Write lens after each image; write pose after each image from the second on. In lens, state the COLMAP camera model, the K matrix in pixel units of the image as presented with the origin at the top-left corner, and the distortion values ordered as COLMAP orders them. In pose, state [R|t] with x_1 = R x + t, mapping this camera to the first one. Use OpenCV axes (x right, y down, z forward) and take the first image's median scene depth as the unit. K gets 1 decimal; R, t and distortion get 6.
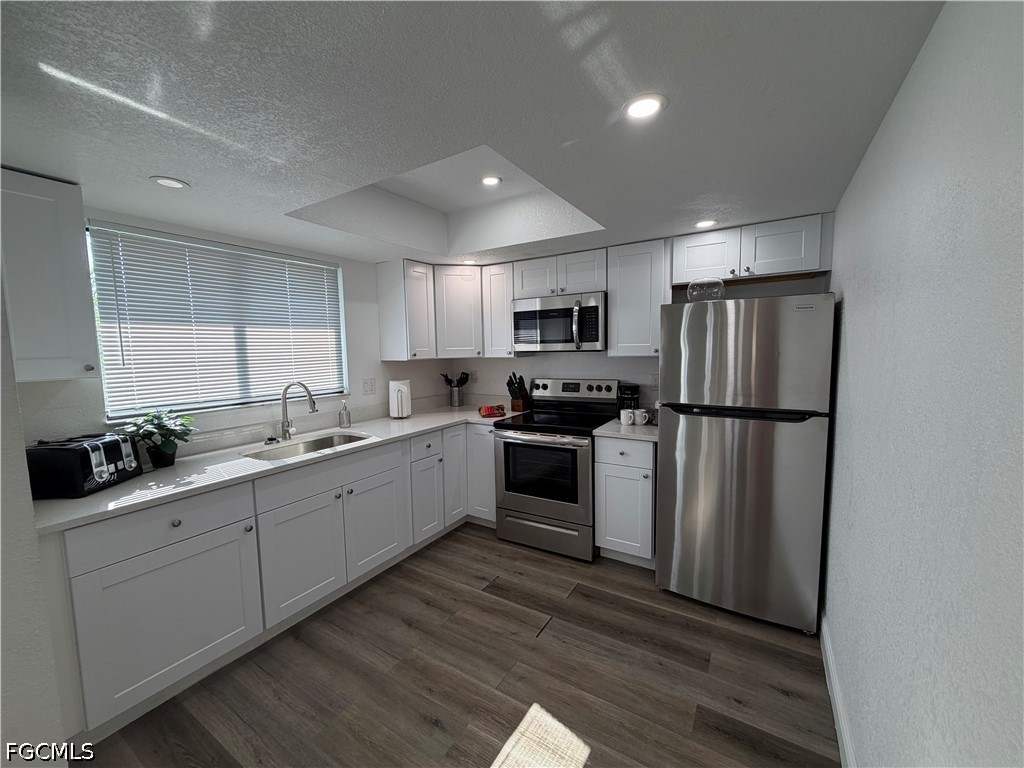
lens RADIAL K [[406.9, 0, 508.8], [0, 406.9, 386.5], [0, 0, 1]] dist [0.000735, -0.000331]
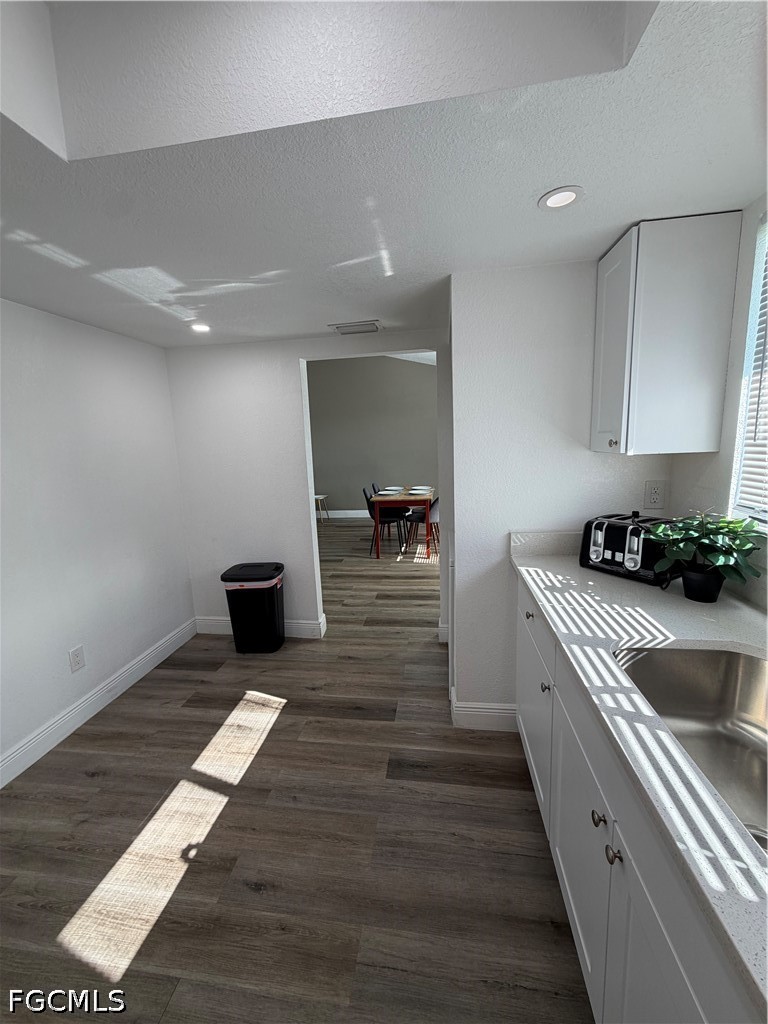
lens RADIAL K [[406.9, 0, 380.7], [0, 406.9, 510.1], [0, 0, 1]] dist [0.000735, -0.000331]
pose [[-0.914267, 0.116138, -0.388108, -0.096113], [0.015231, 0.967203, 0.253547, -0.080023], [0.404825, 0.225899, -0.886051, 0.928380]]
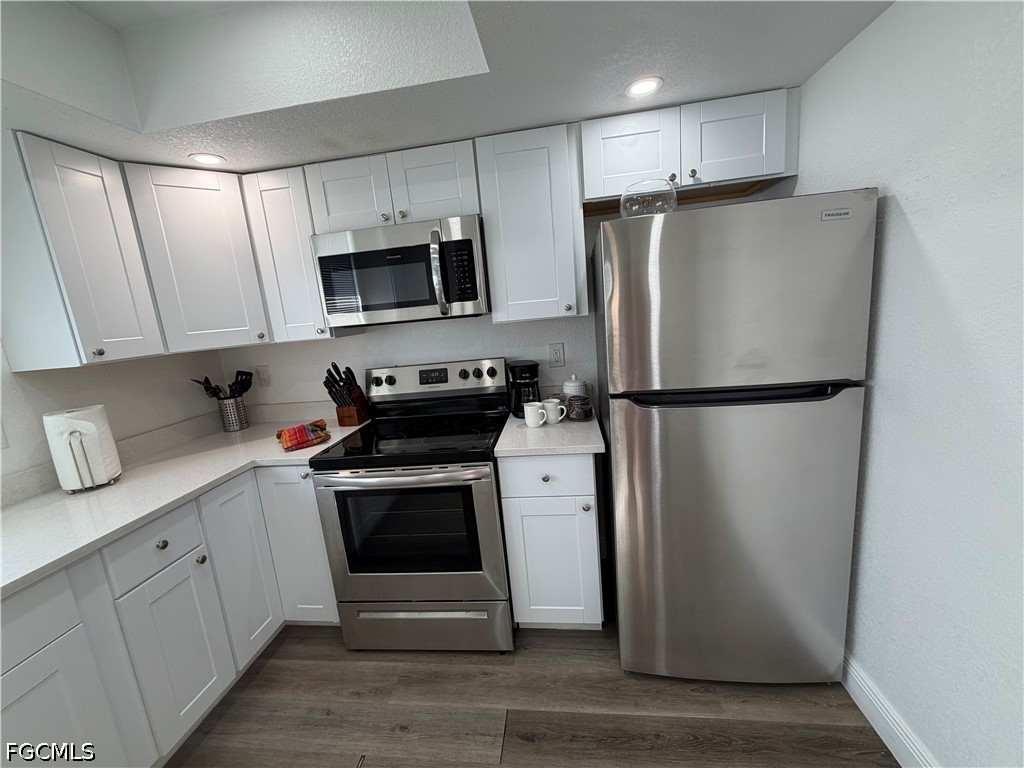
lens RADIAL K [[406.9, 0, 509.3], [0, 406.9, 384.9], [0, 0, 1]] dist [0.000735, -0.000331]
pose [[0.904922, -0.138993, 0.402239, 0.000710], [0.111988, 0.989624, 0.090020, -0.032802], [-0.410578, -0.036415, 0.911098, 0.411702]]
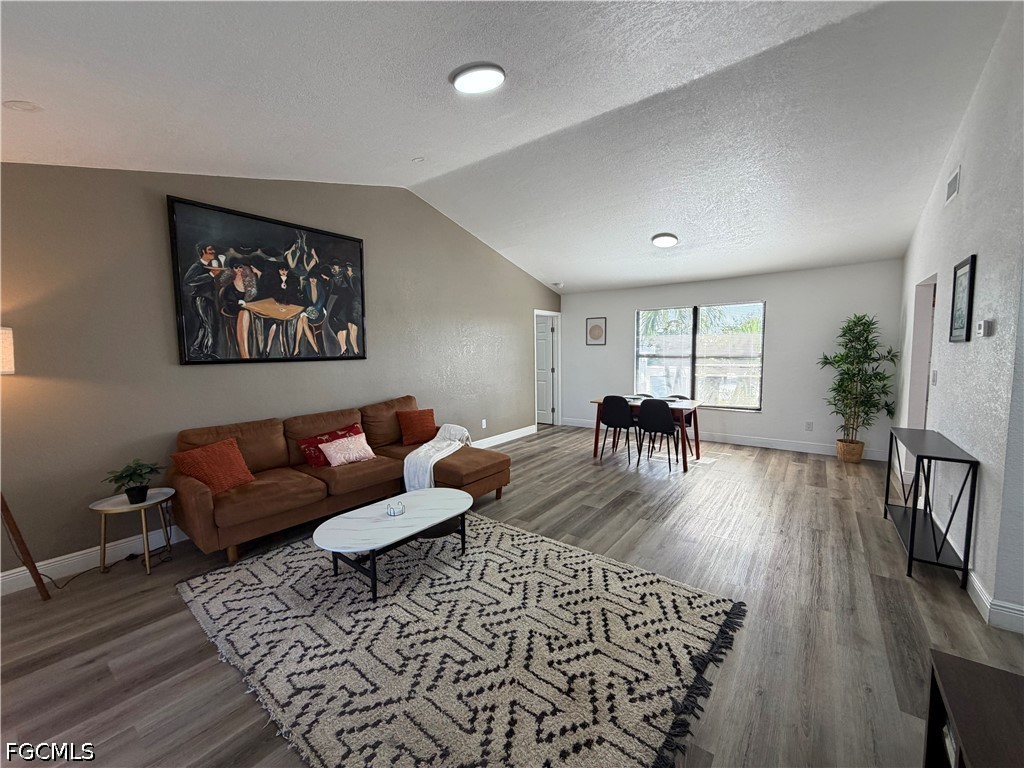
lens RADIAL K [[406.9, 0, 510.4], [0, 406.9, 386.7], [0, 0, 1]] dist [0.000735, -0.000331]
pose [[-0.078058, 0.107572, -0.991128, 0.896712], [-0.075724, 0.990650, 0.113483, 0.103438], [0.994069, 0.083910, -0.069182, -1.203656]]
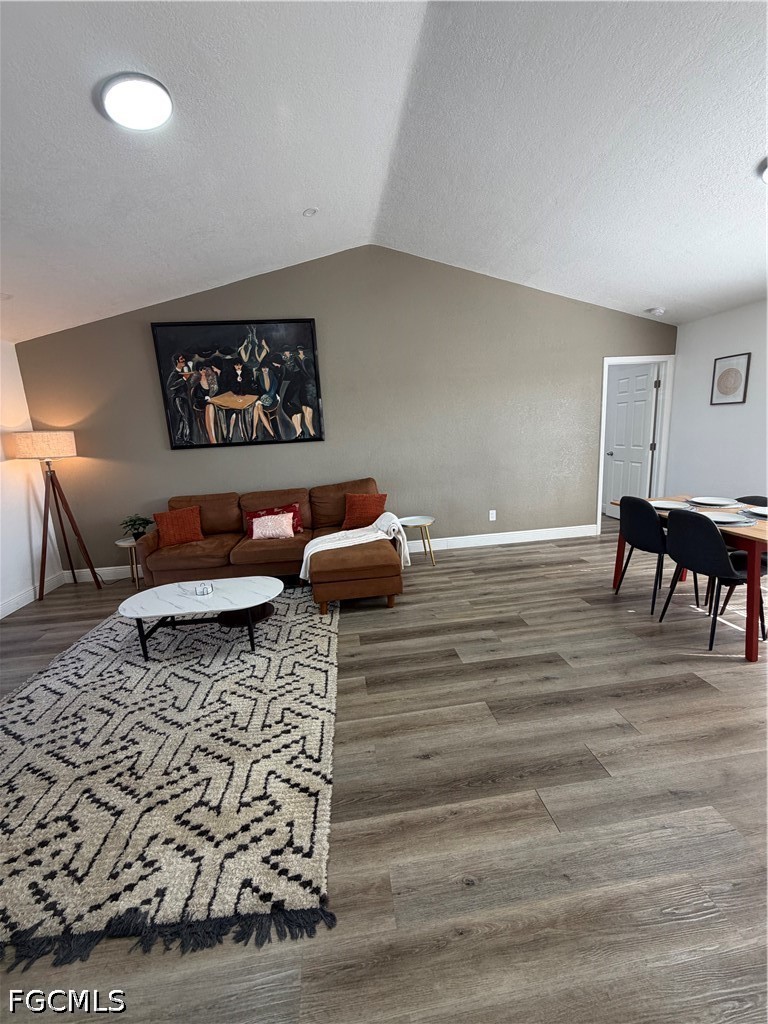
lens RADIAL K [[406.9, 0, 382.4], [0, 406.9, 510.3], [0, 0, 1]] dist [0.000735, -0.000331]
pose [[-0.764443, 0.182467, -0.618330, 0.272167], [0.009459, 0.962182, 0.272243, 0.051182], [0.644621, 0.202266, -0.737259, -0.521757]]
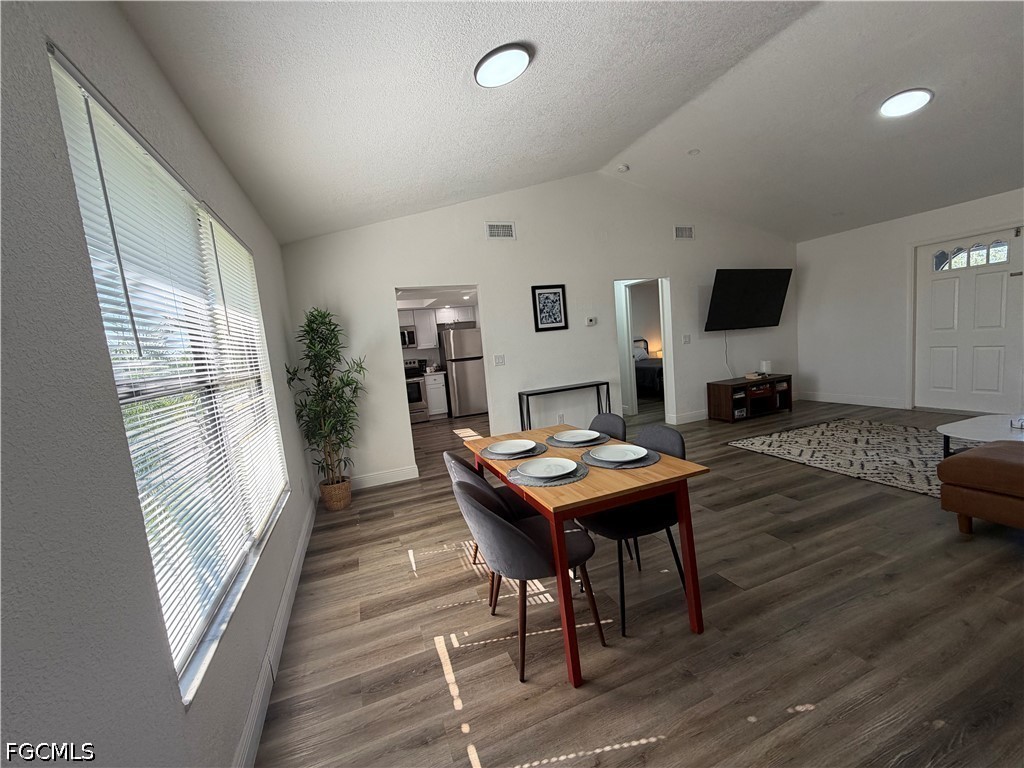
lens RADIAL K [[406.9, 0, 510.4], [0, 406.9, 386.9], [0, 0, 1]] dist [0.000735, -0.000331]
pose [[0.591626, -0.124000, 0.796620, -1.580487], [0.156265, 0.987000, 0.037581, 0.167475], [-0.790924, 0.102250, 0.603311, -1.103862]]
